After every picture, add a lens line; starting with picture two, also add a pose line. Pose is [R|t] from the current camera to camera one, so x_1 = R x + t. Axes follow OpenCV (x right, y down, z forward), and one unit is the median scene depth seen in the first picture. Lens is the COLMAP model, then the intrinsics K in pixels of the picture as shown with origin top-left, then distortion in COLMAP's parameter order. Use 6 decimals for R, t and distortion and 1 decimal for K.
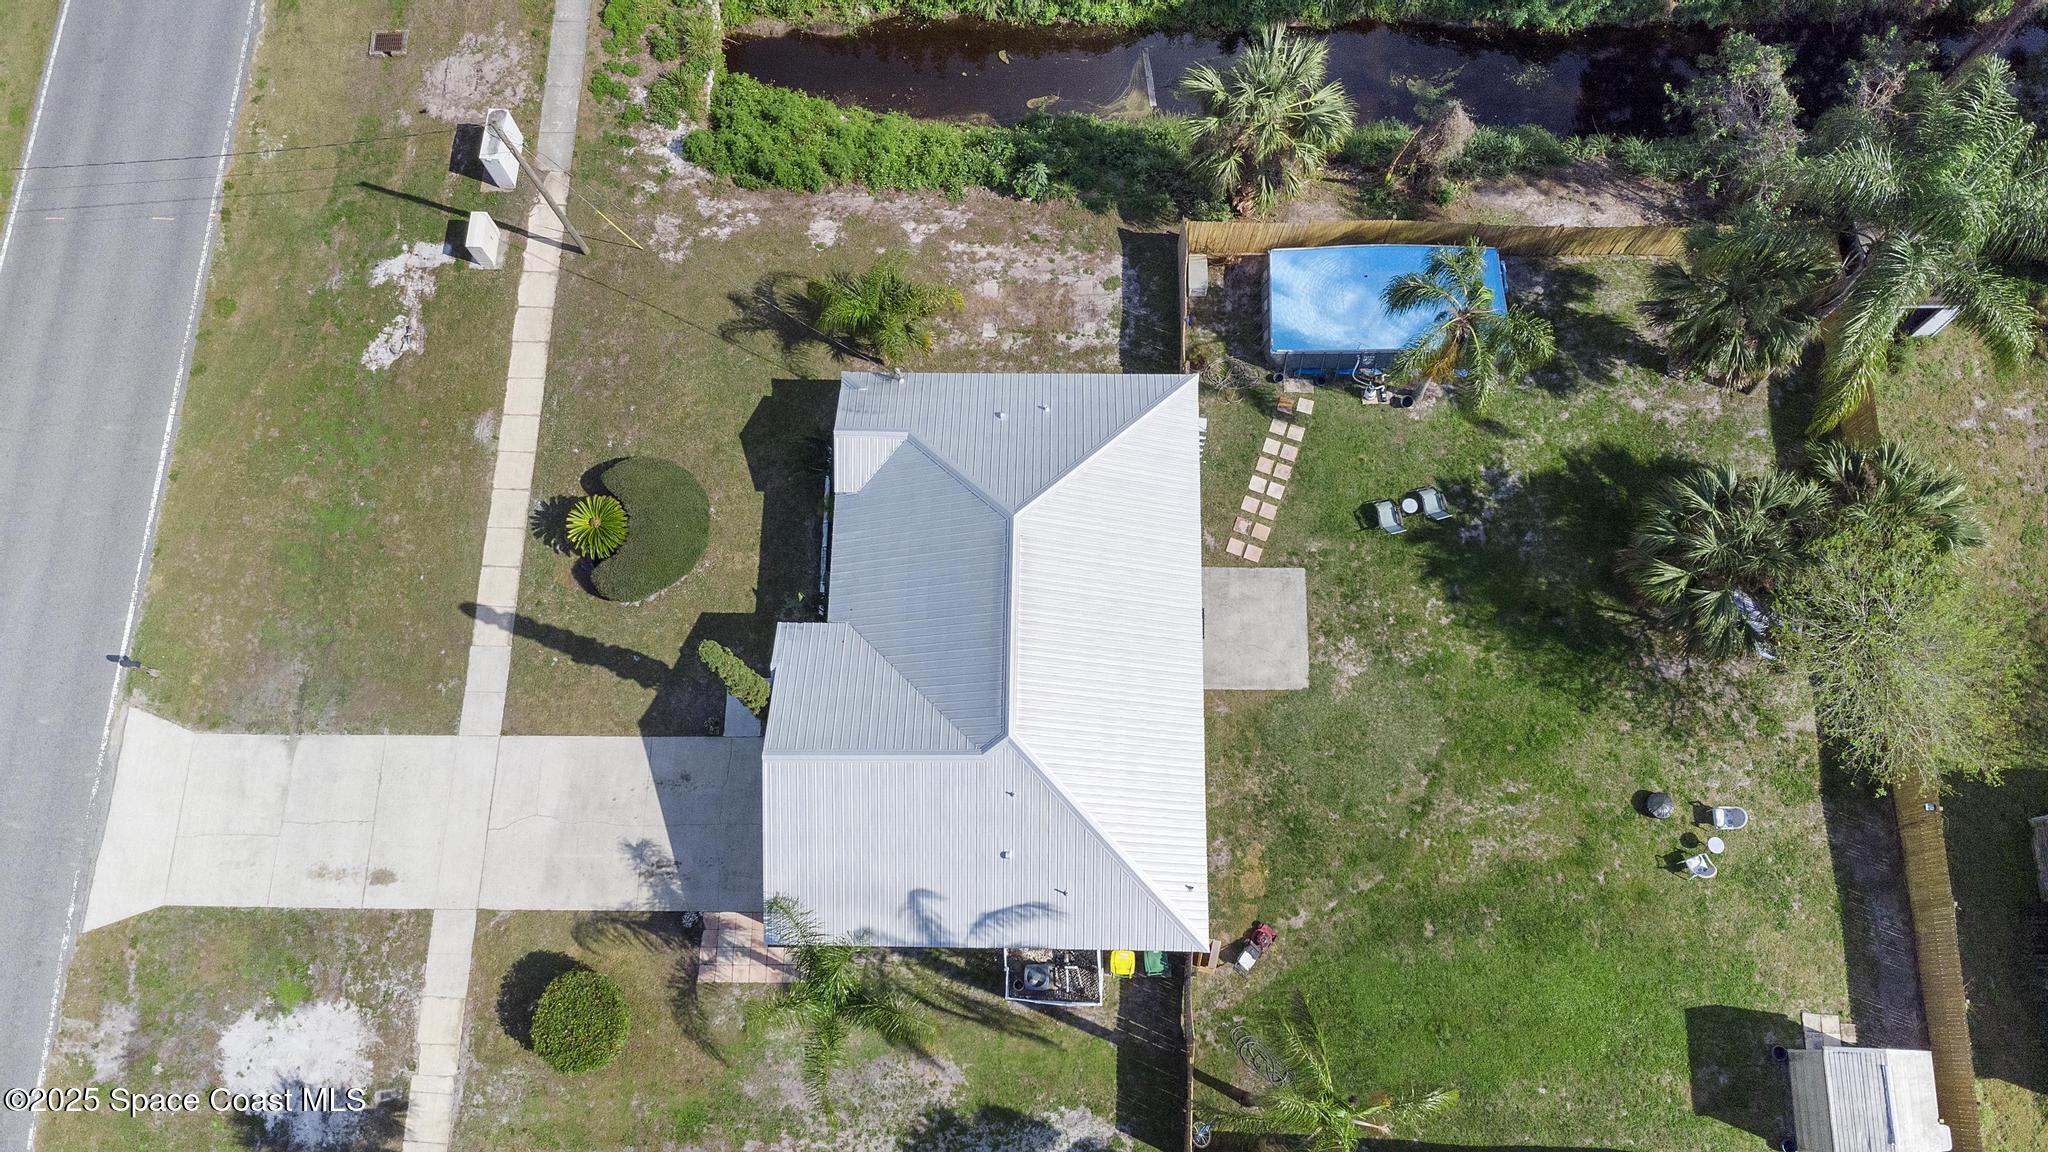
lens RADIAL K [[1476.0, 0, 1028.7], [0, 1476.0, 545.6], [0, 0, 1]] dist [0.012471, -0.001901]
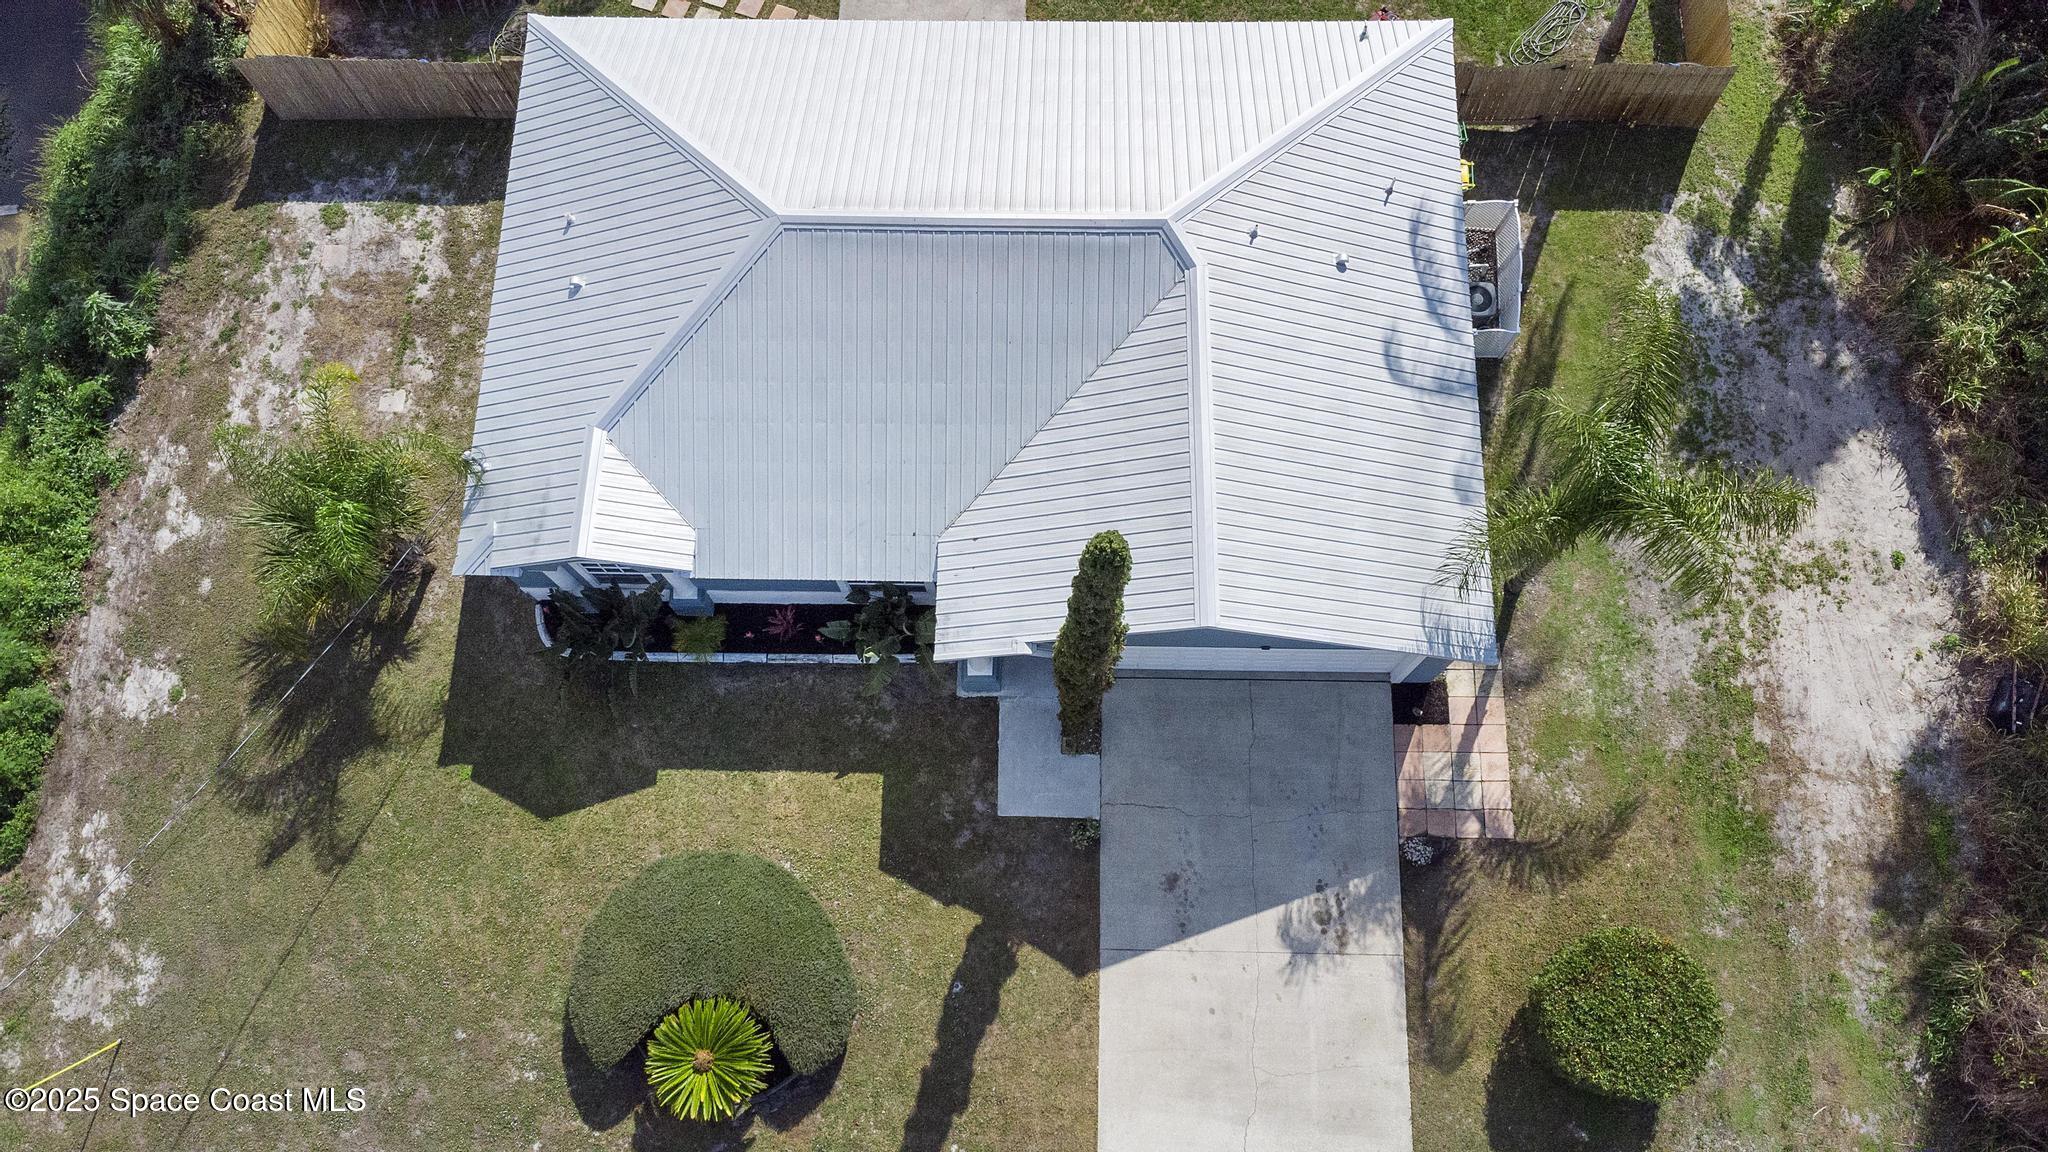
lens RADIAL K [[1448.1, 0, 989.6], [0, 1448.1, 633.9], [0, 0, 1]] dist [0.086019, -0.144806]
pose [[0.006689, -0.949449, 0.313849, -0.293556], [0.958615, 0.095422, 0.268238, -0.066648], [-0.284626, 0.299066, 0.910795, 0.437537]]
